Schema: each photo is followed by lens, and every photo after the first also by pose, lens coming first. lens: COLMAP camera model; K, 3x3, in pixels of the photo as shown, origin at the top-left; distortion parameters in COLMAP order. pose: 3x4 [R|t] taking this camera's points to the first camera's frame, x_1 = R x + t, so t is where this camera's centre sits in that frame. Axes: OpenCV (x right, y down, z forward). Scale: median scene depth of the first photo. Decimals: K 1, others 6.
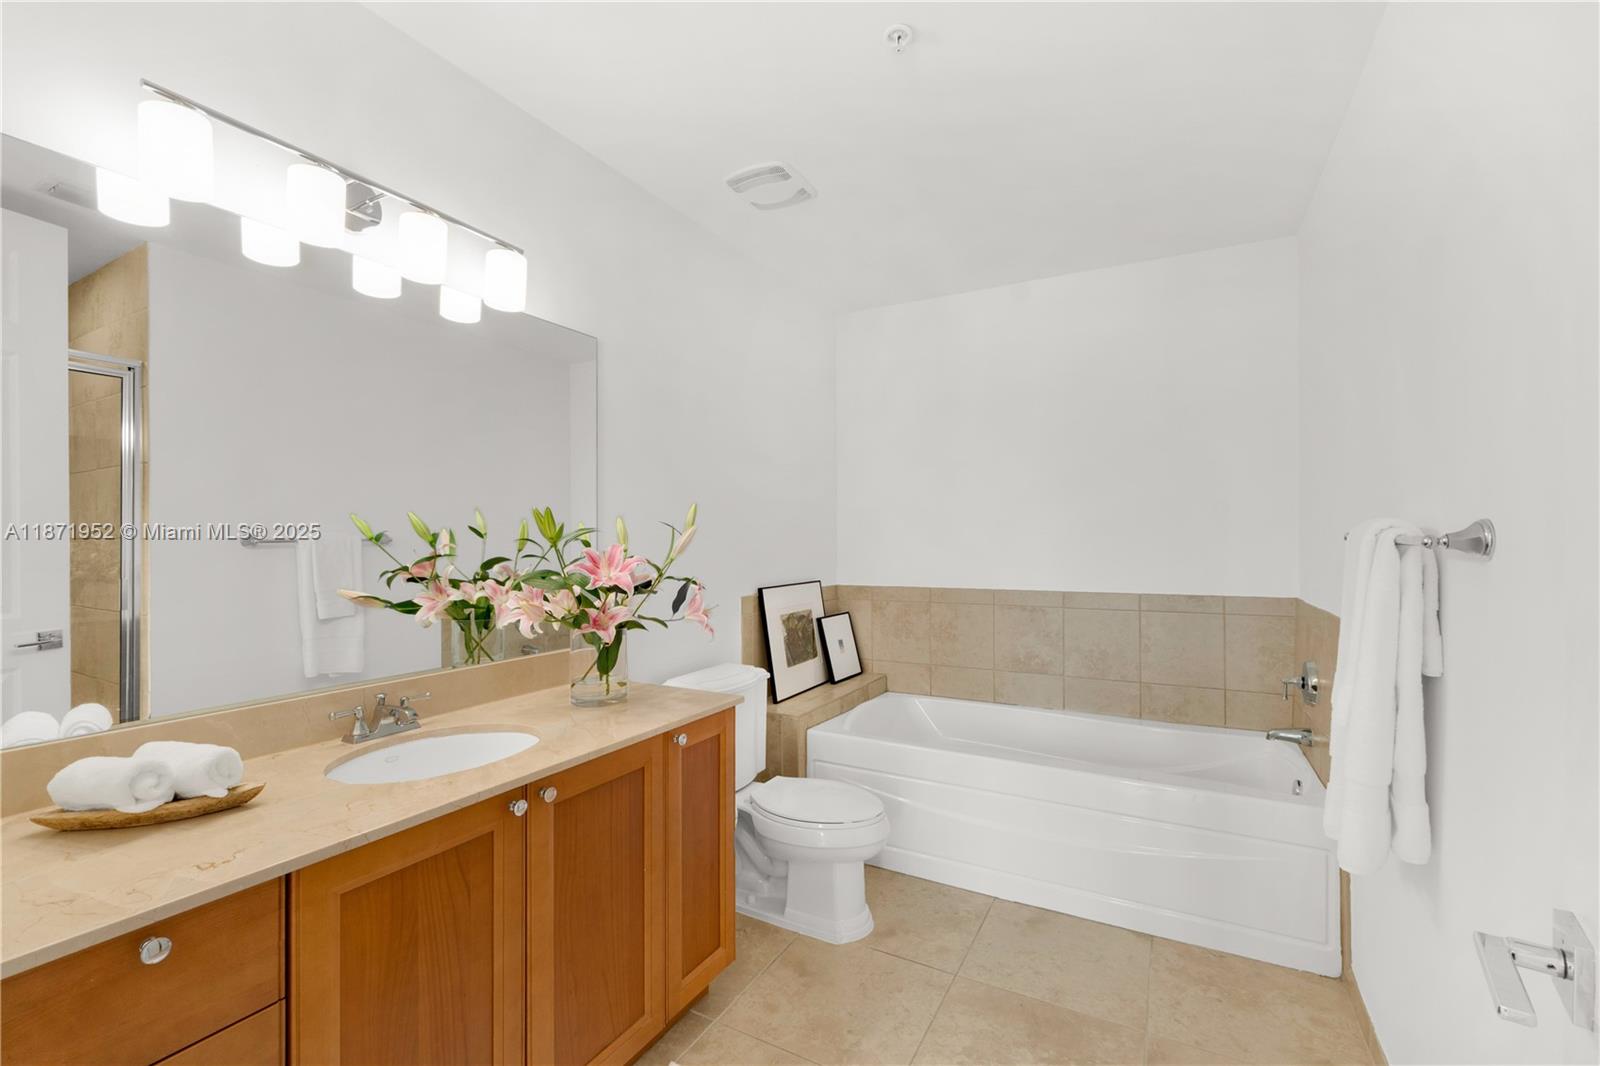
lens RADIAL K [[678.4, 0, 797.7], [0, 678.4, 536.2], [0, 0, 1]] dist [-0.006543, 0.000980]
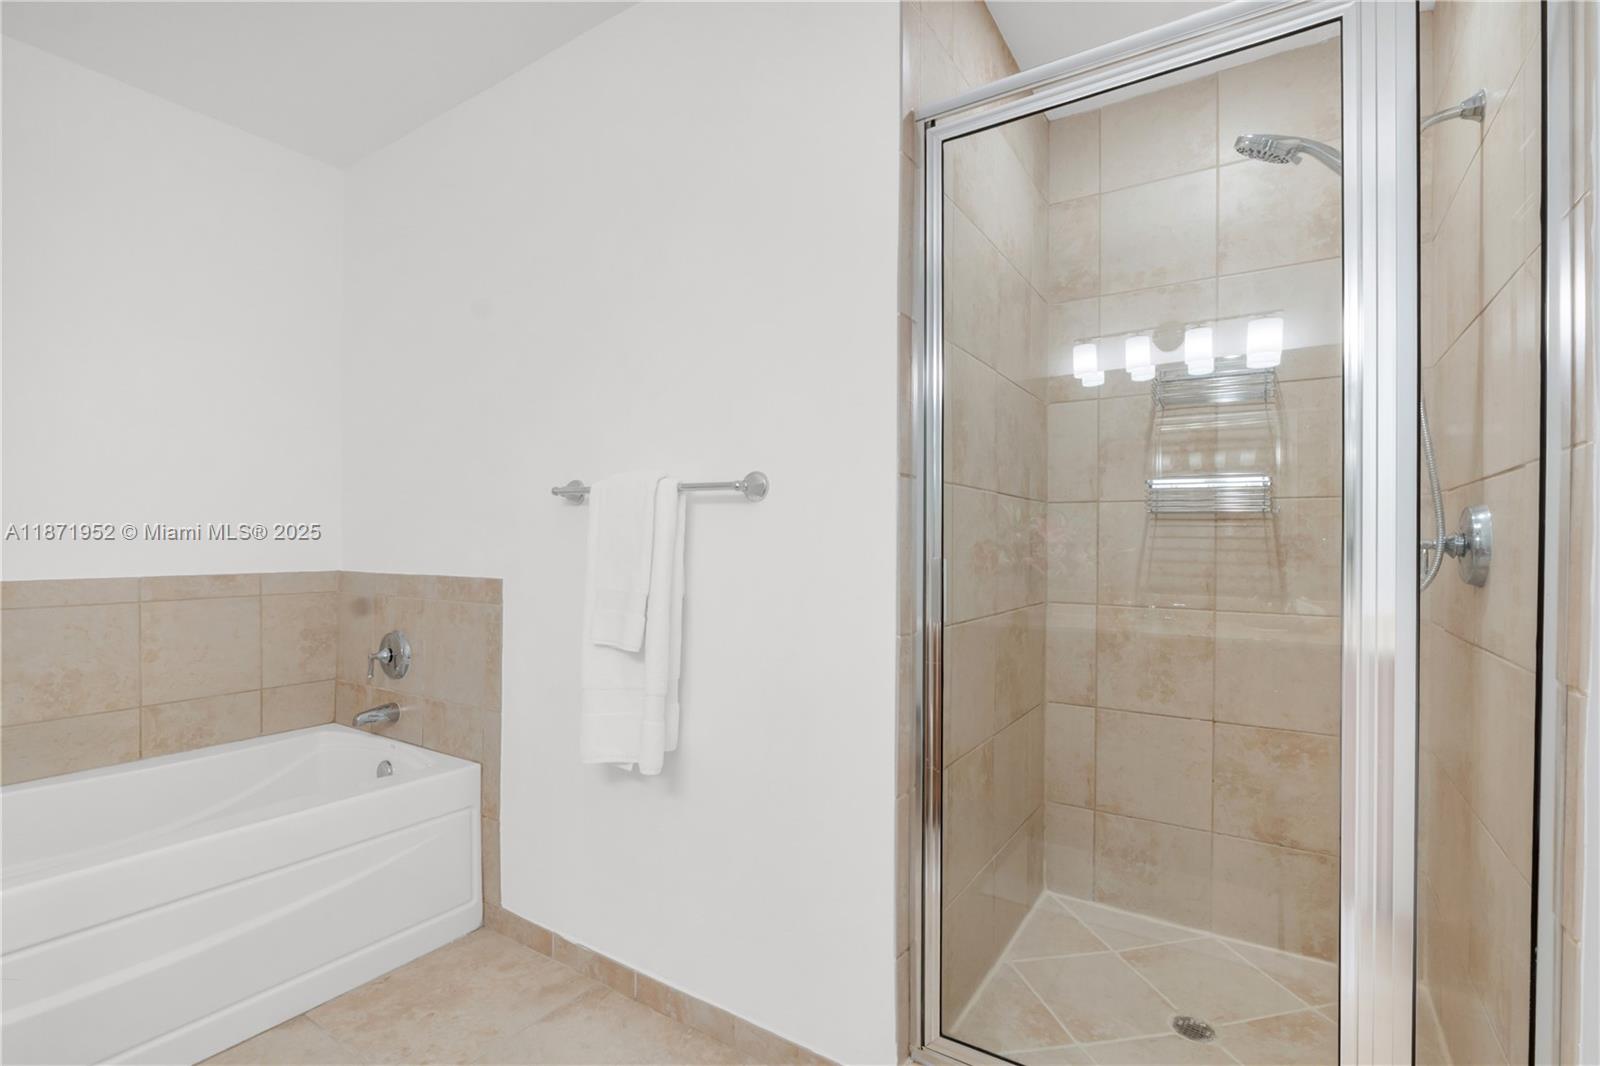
lens RADIAL K [[733.0, 0, 796.8], [0, 733.0, 537.3], [0, 0, 1]] dist [-0.000759, -0.000052]
pose [[0.082236, 0.011587, 0.996545, -0.192041], [-0.010678, 0.999885, -0.010744, 0.049372], [-0.996556, -0.009758, 0.082351, 0.302525]]
